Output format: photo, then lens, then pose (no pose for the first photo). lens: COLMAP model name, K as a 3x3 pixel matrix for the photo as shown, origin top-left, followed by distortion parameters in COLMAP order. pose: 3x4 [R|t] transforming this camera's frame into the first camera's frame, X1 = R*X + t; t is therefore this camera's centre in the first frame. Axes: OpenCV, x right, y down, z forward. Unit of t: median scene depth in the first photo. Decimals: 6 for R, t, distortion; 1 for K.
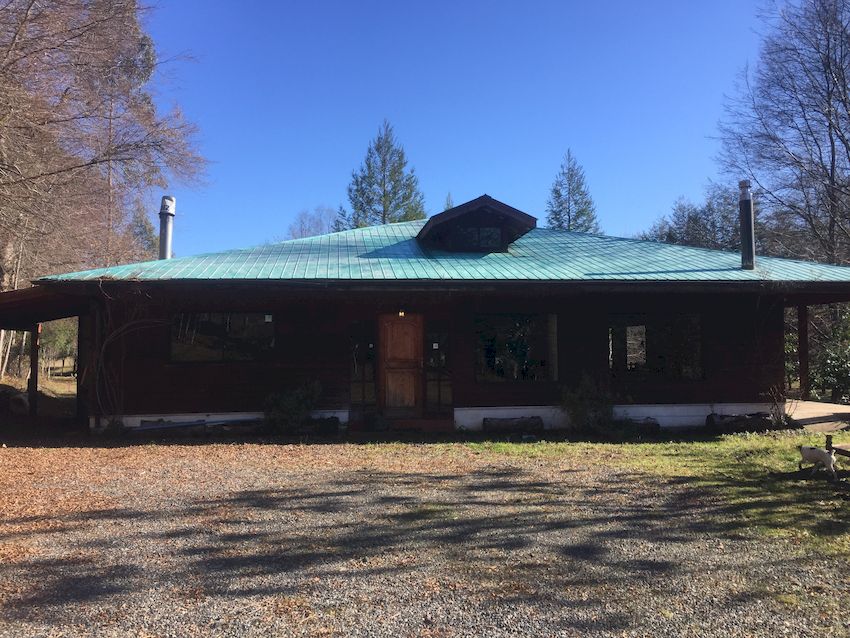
lens RADIAL K [[717.0, 0, 428.2], [0, 717.0, 315.7], [0, 0, 1]] dist [0.066558, 0.000421]
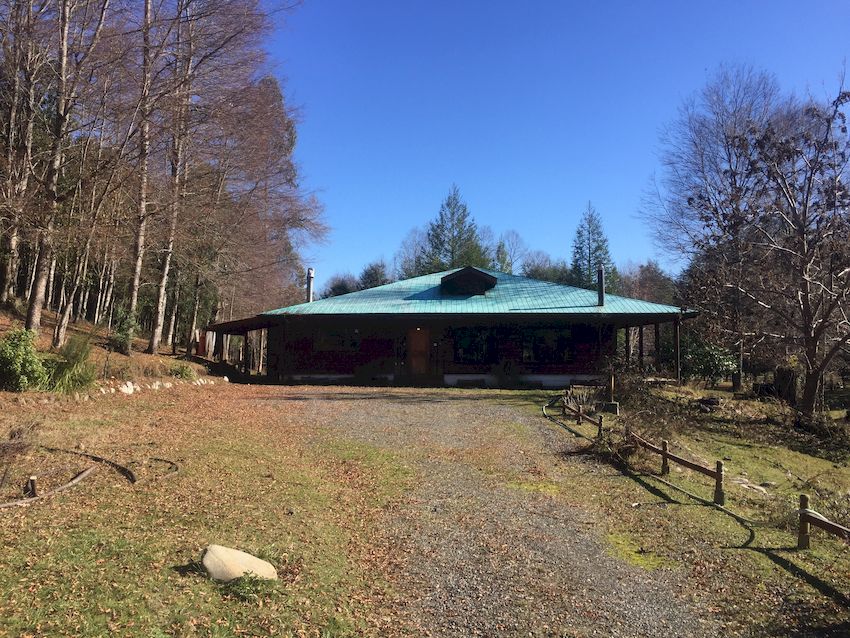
lens RADIAL K [[717.0, 0, 423.2], [0, 717.0, 320.9], [0, 0, 1]] dist [0.066558, 0.000421]
pose [[0.985035, 0.001517, -0.172346, 0.192699], [-0.000586, 0.999985, 0.005453, -0.021636], [0.172352, -0.005271, 0.985021, -0.602547]]
